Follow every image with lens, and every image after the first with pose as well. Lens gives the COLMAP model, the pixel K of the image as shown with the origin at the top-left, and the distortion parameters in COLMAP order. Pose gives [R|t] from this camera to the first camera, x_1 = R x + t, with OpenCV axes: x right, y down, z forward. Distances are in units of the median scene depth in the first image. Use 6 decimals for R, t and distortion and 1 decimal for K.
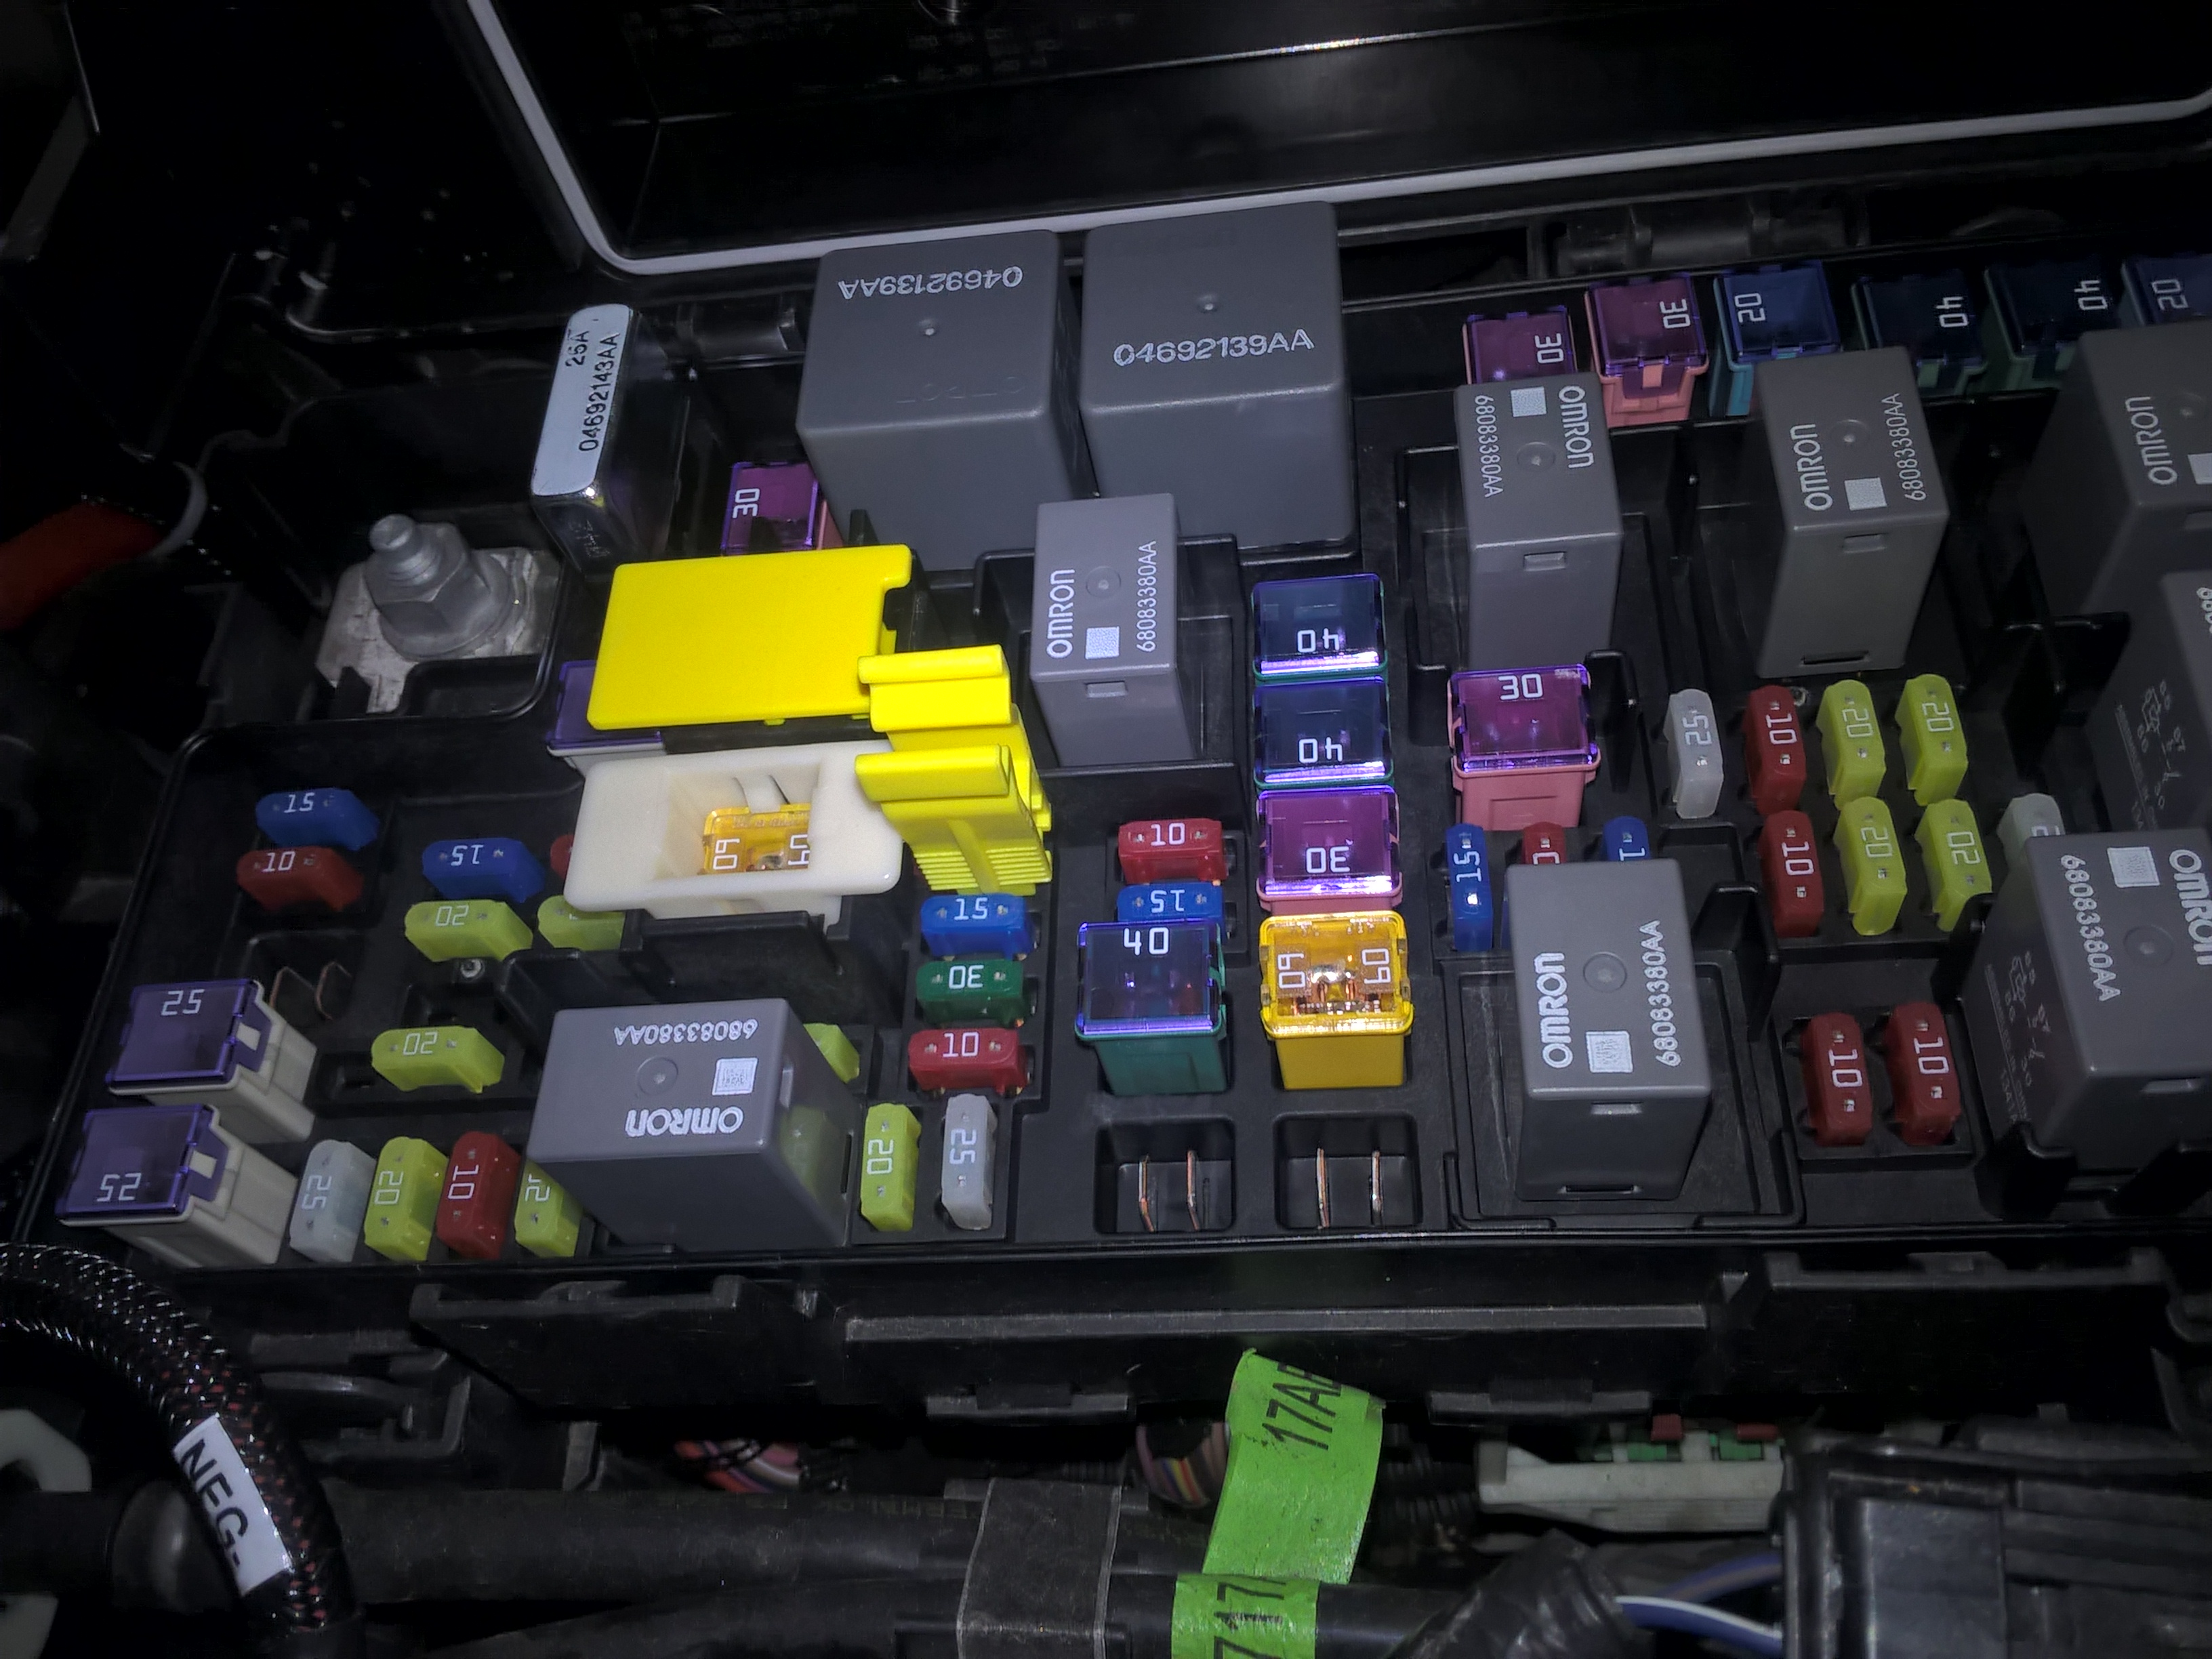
lens RADIAL K [[1846.0, 0, 1110.1], [0, 1846.0, 840.9], [0, 0, 1]] dist [0.075069, -0.133604]
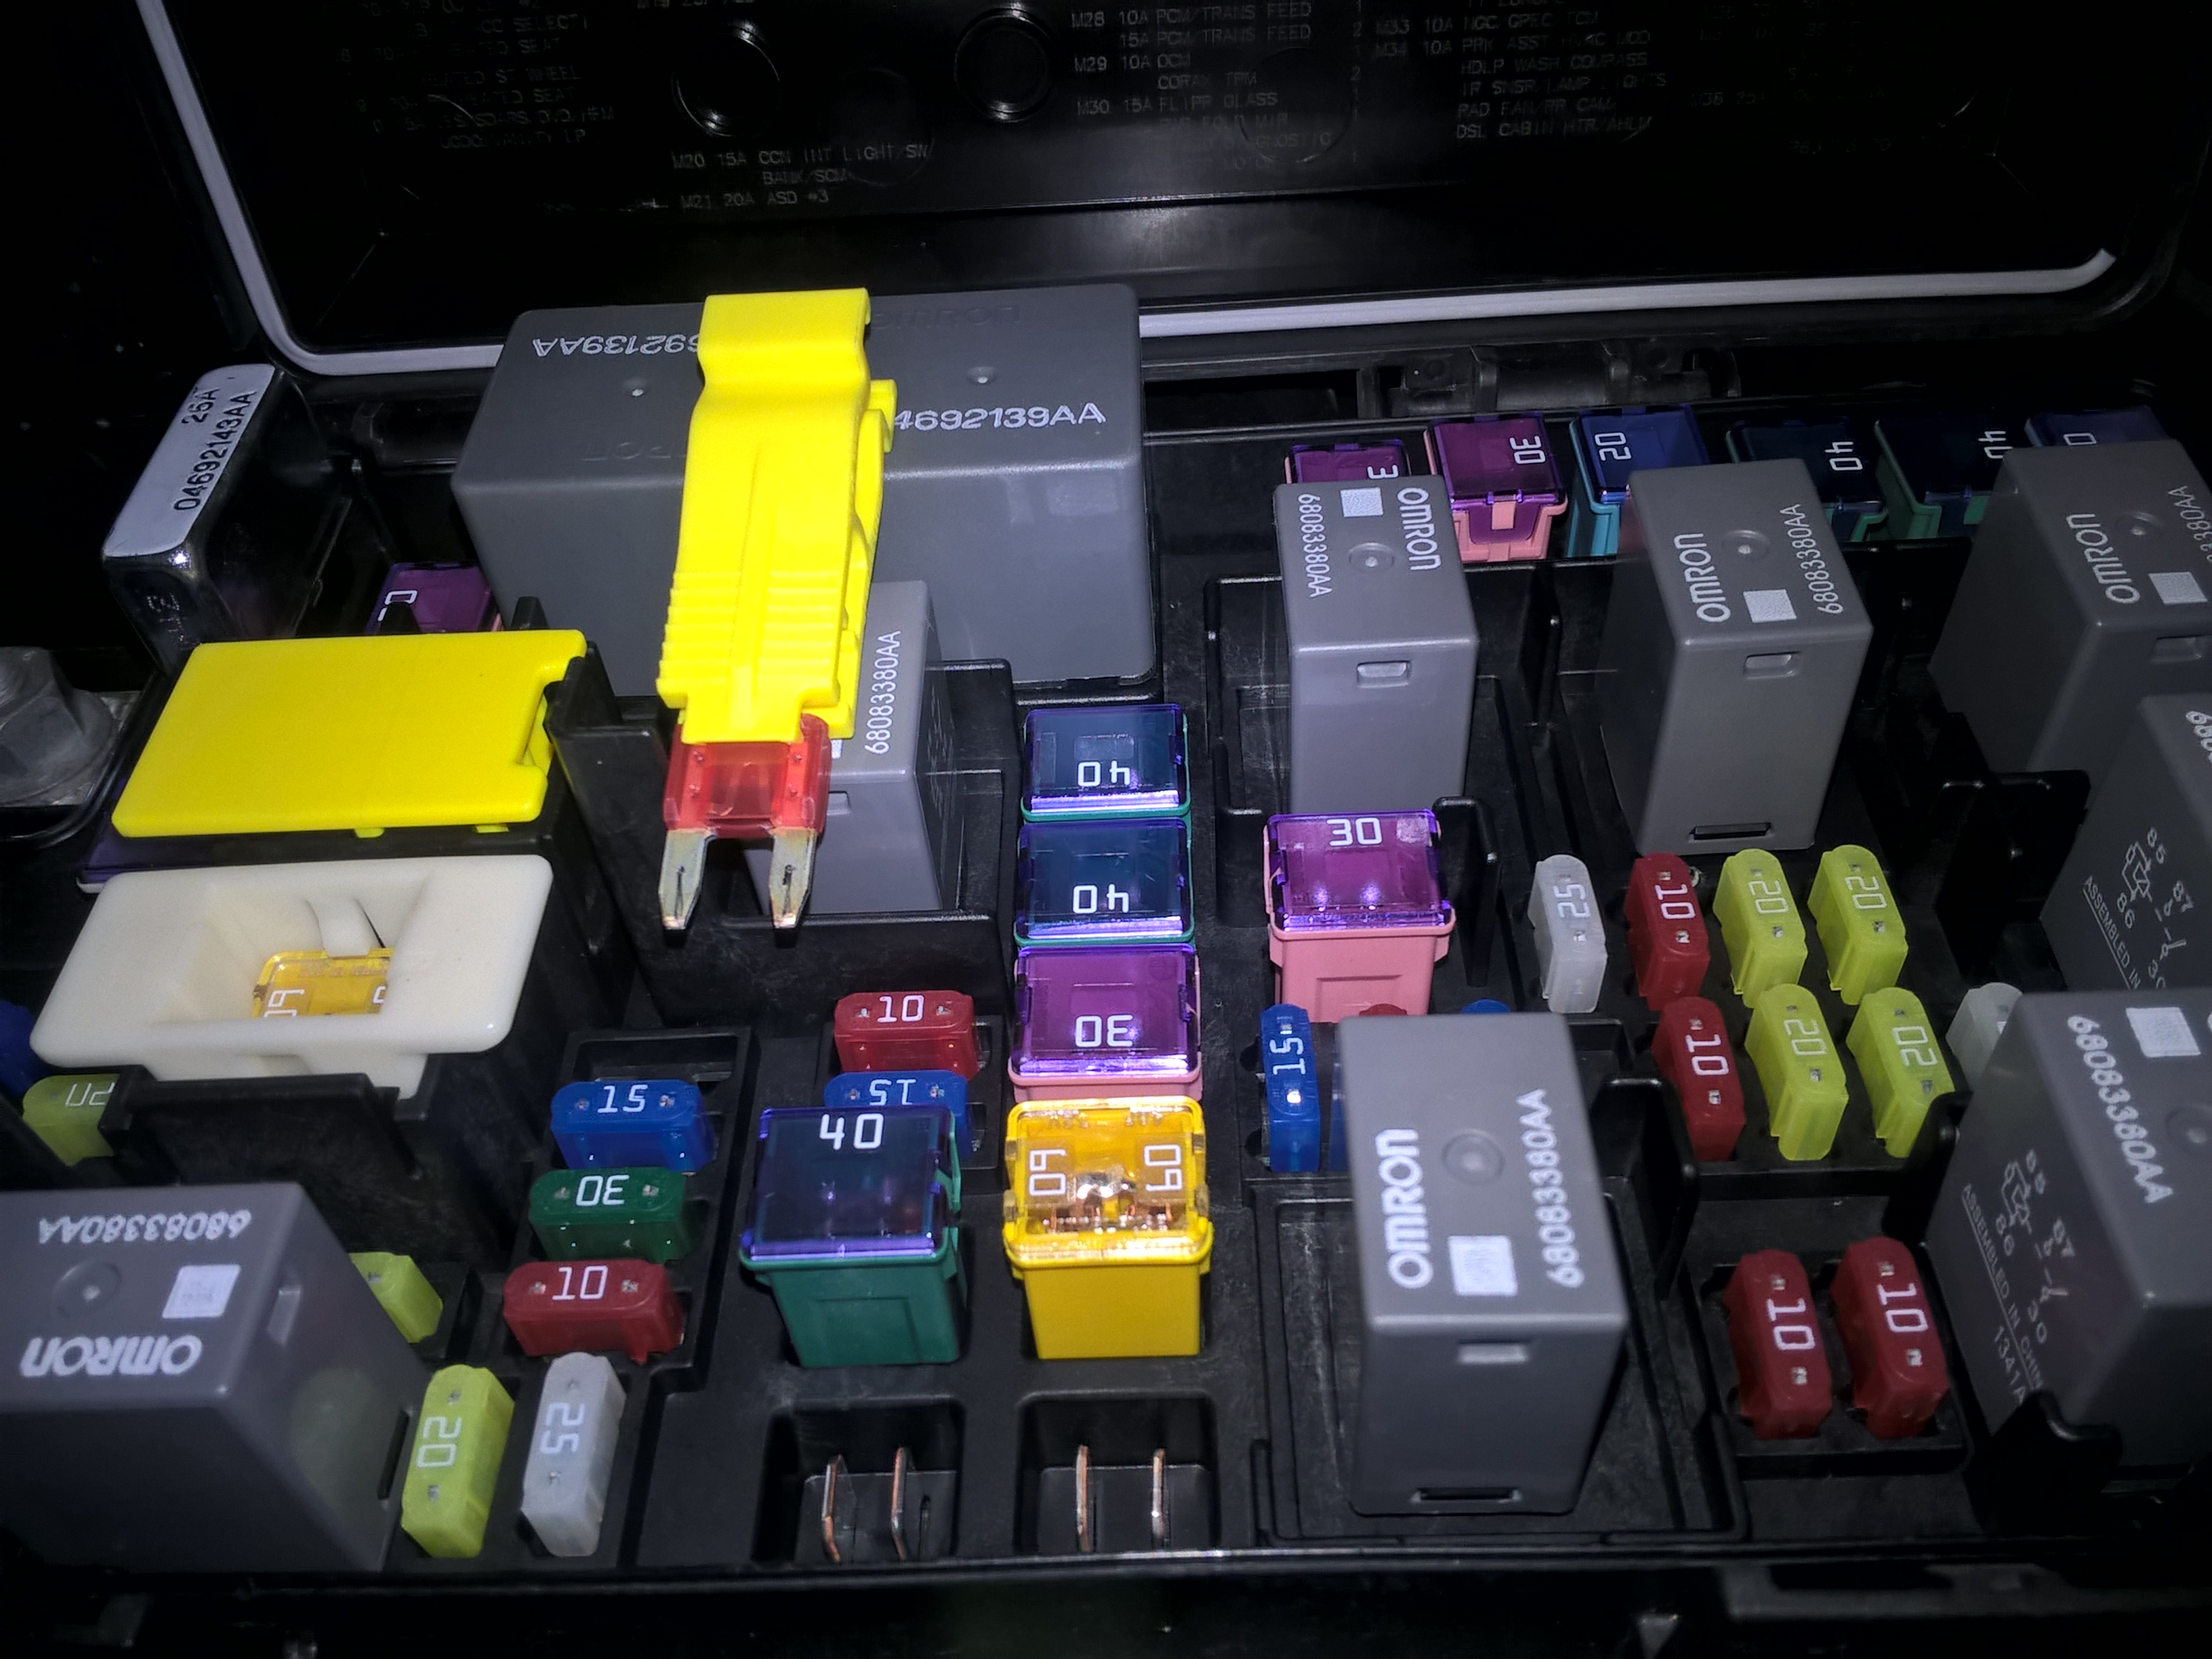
lens RADIAL K [[1846.0, 0, 1118.1], [0, 1846.0, 830.4], [0, 0, 1]] dist [0.075069, -0.133604]
pose [[0.994757, 0.048611, 0.089979, 0.051004], [-0.027514, 0.974583, -0.222329, 0.094028], [-0.098500, 0.218688, 0.970811, 0.247935]]
